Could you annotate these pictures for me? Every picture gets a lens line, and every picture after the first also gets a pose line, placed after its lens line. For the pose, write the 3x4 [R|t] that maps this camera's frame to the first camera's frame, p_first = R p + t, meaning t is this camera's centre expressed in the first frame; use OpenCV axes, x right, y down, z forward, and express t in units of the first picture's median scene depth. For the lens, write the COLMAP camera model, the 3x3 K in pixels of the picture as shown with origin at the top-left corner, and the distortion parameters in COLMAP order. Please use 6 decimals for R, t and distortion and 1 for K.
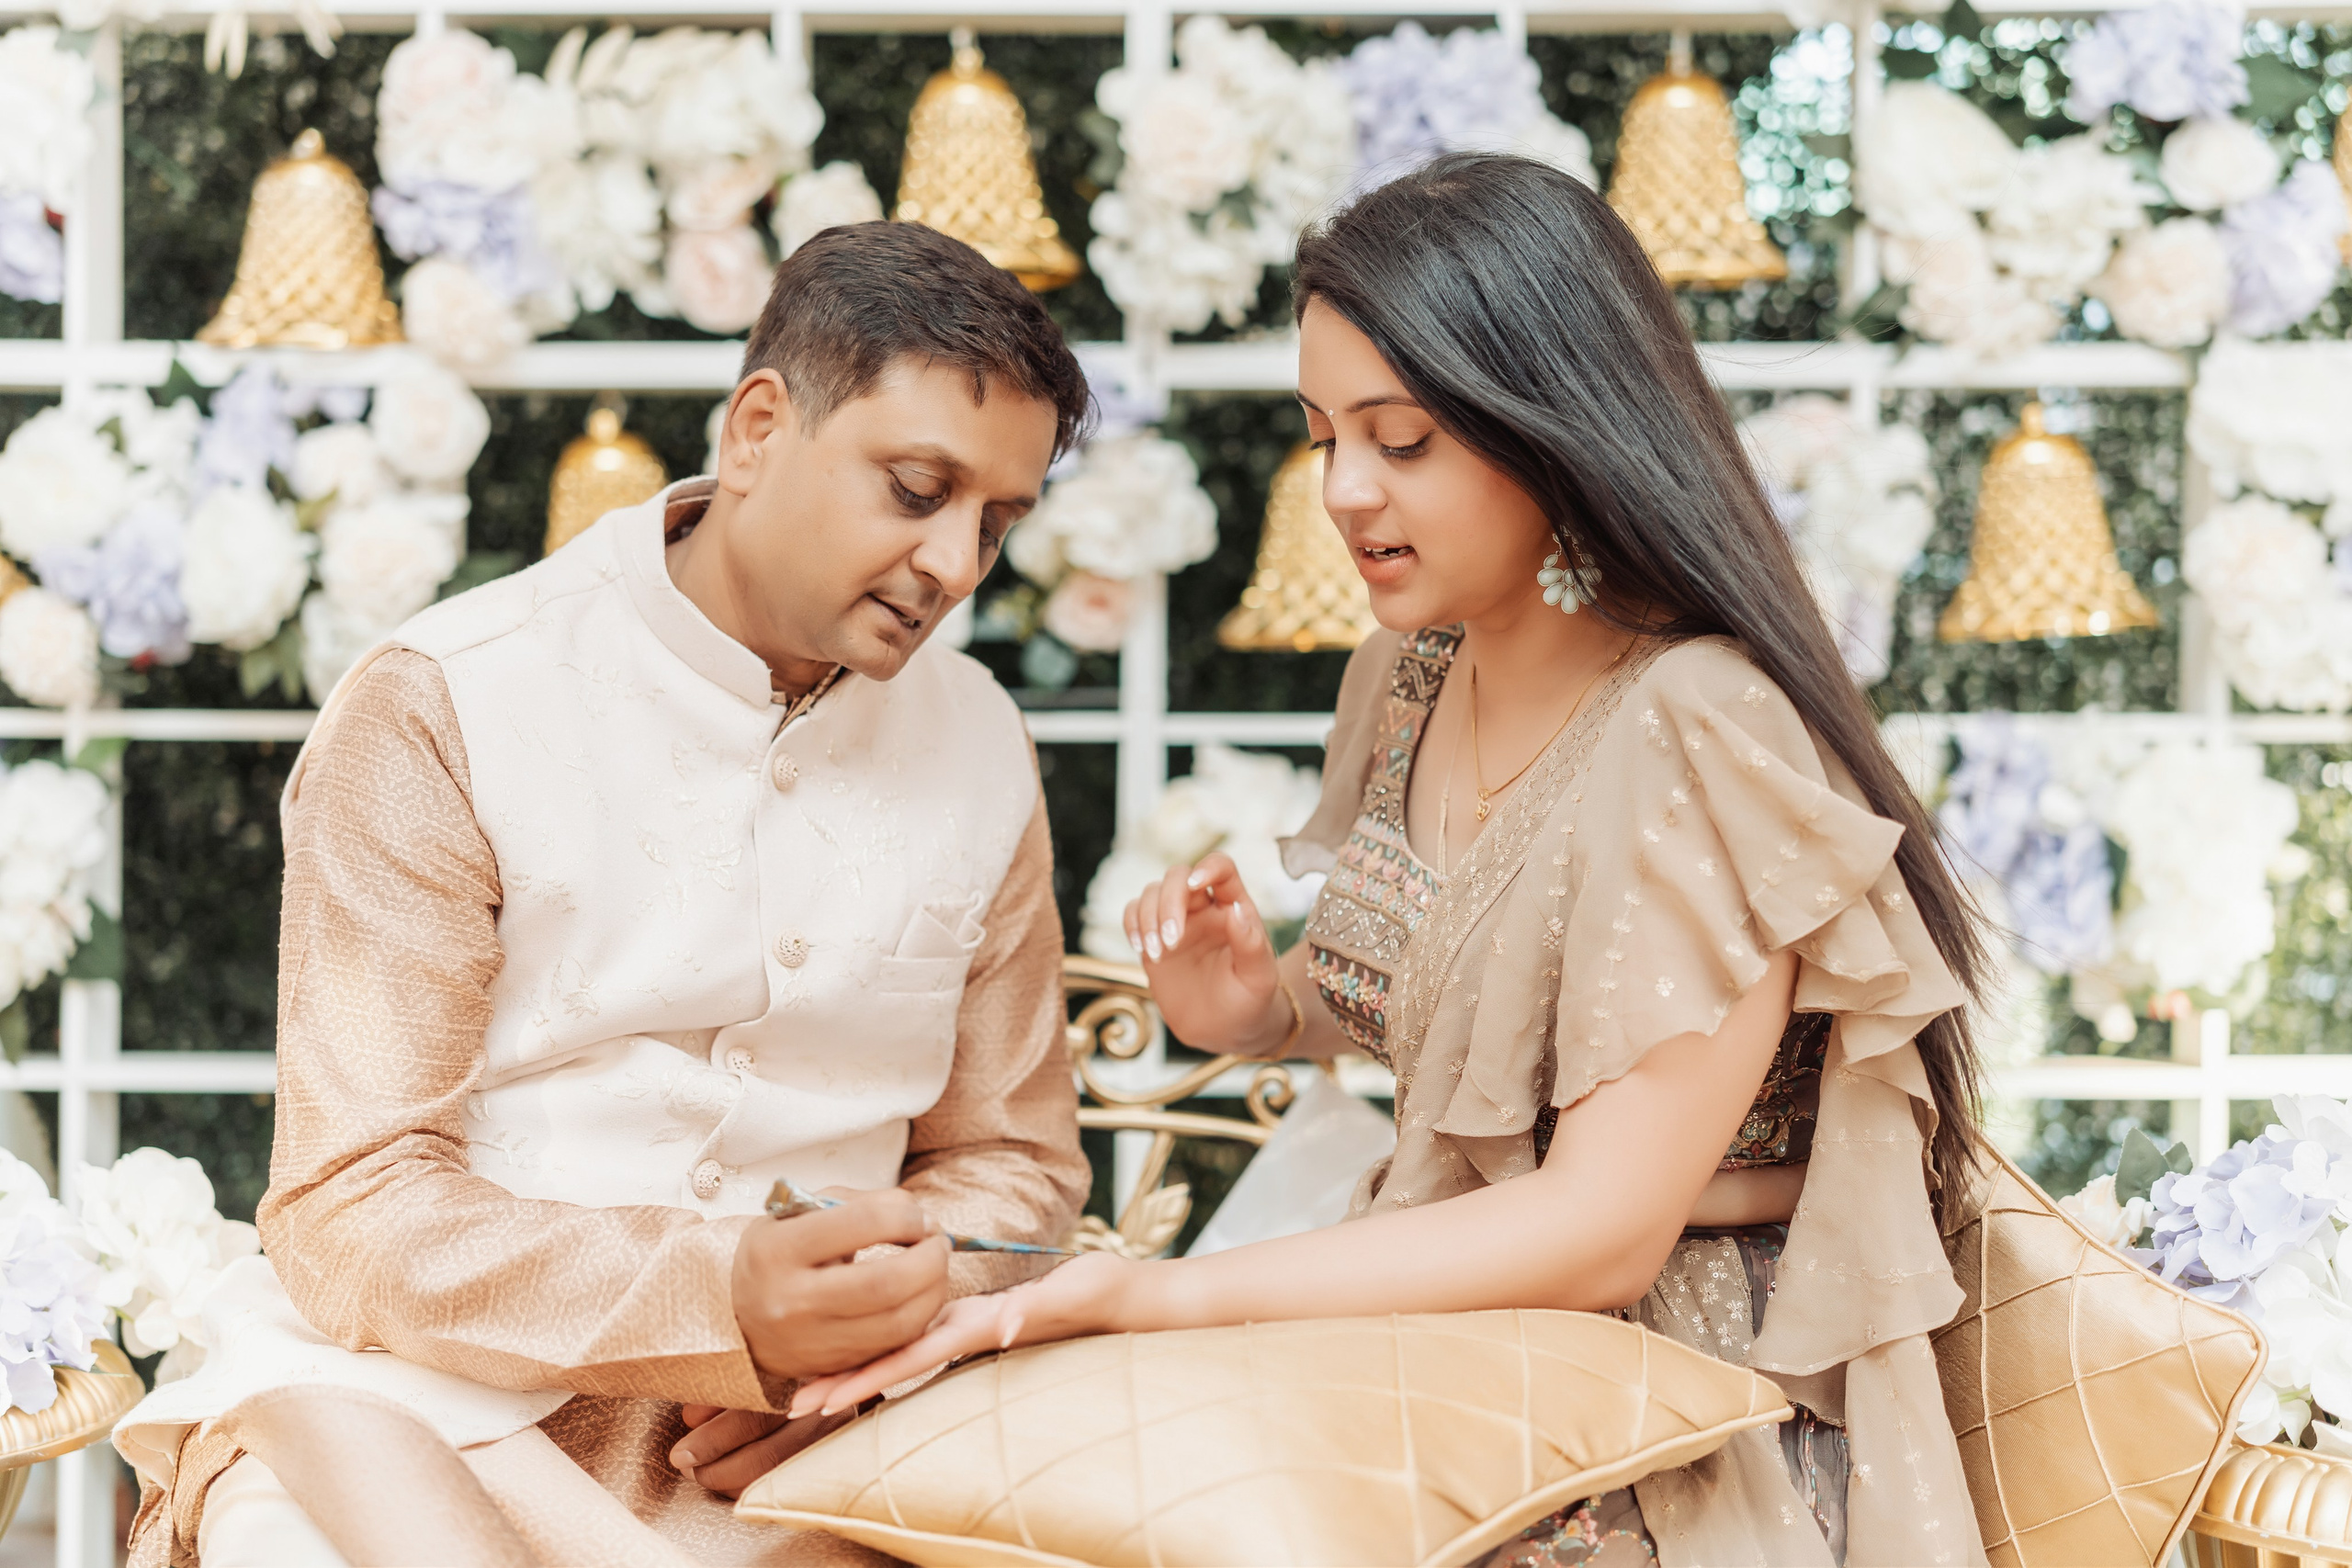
lens RADIAL K [[3498.0, 0, 1176.0], [0, 3498.0, 784.0], [0, 0, 1]] dist [0.025123, 0.062079]
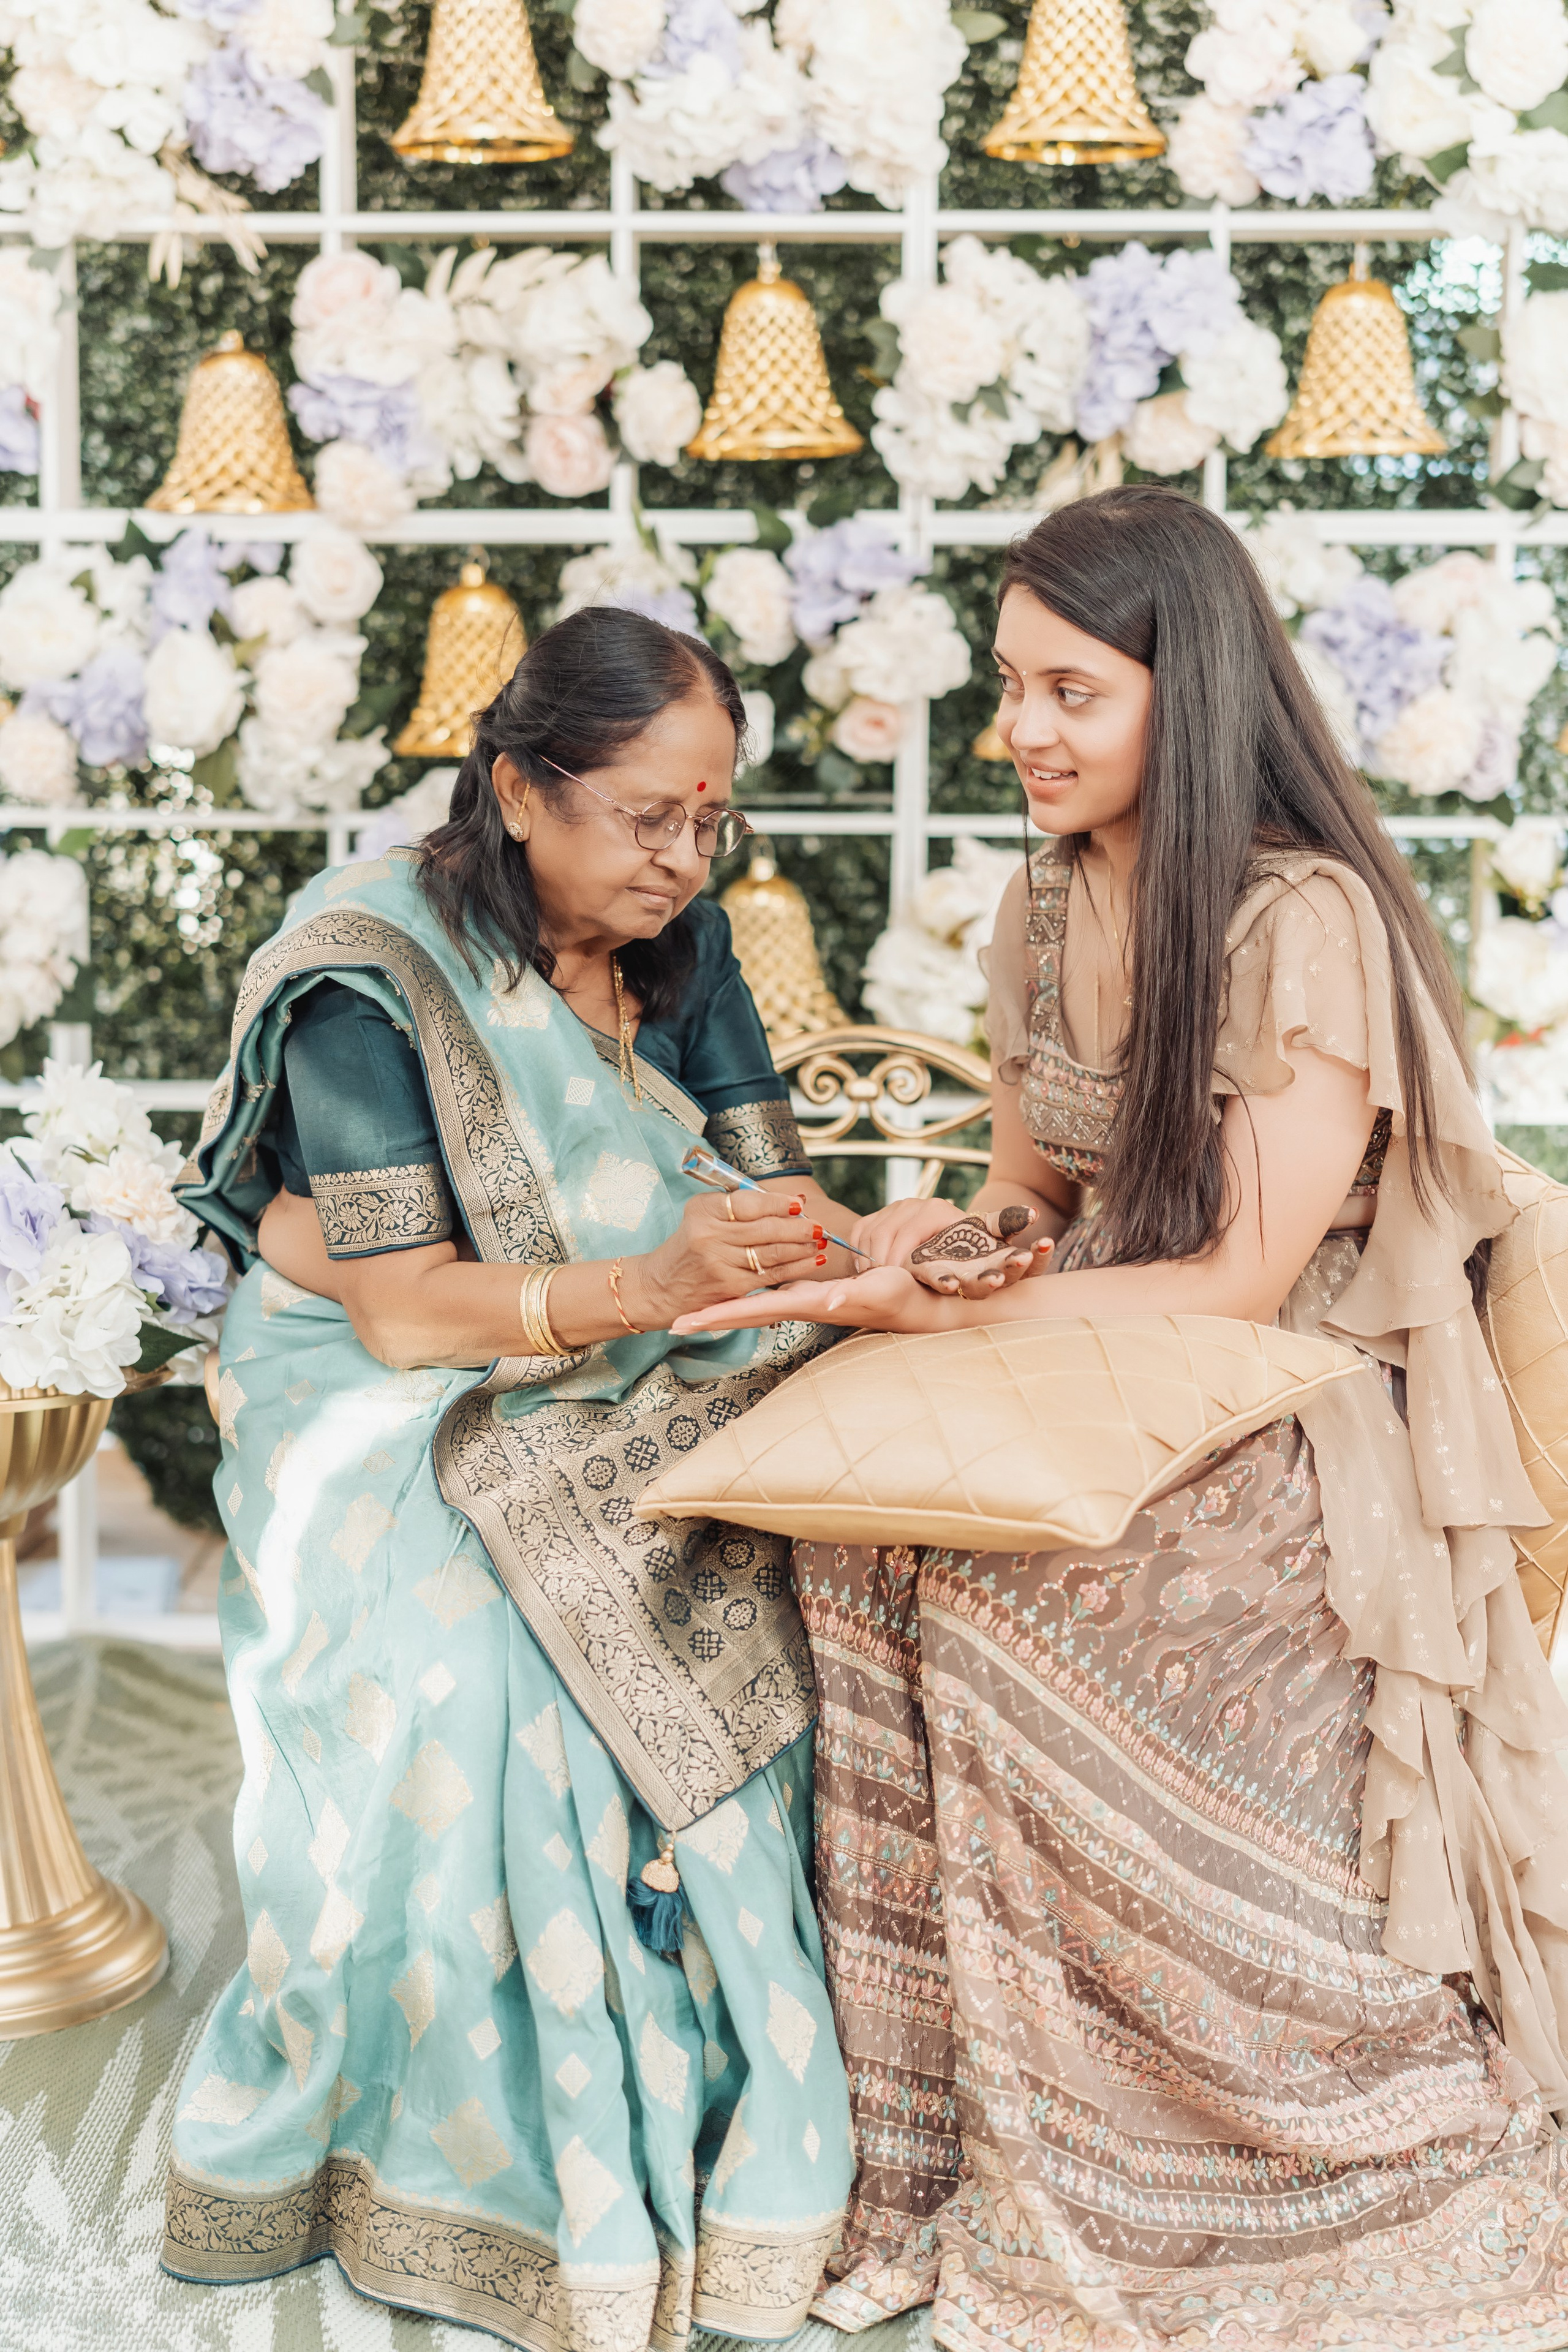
lens RADIAL K [[3268.7, 0, 784.0], [0, 3268.7, 1176.0], [0, 0, 1]] dist [0.023266, -0.013144]
pose [[0.999482, 0.007087, -0.031378, -0.017041], [-0.003280, 0.992799, 0.119744, -0.031267], [0.032001, -0.119579, 0.992309, -0.167230]]
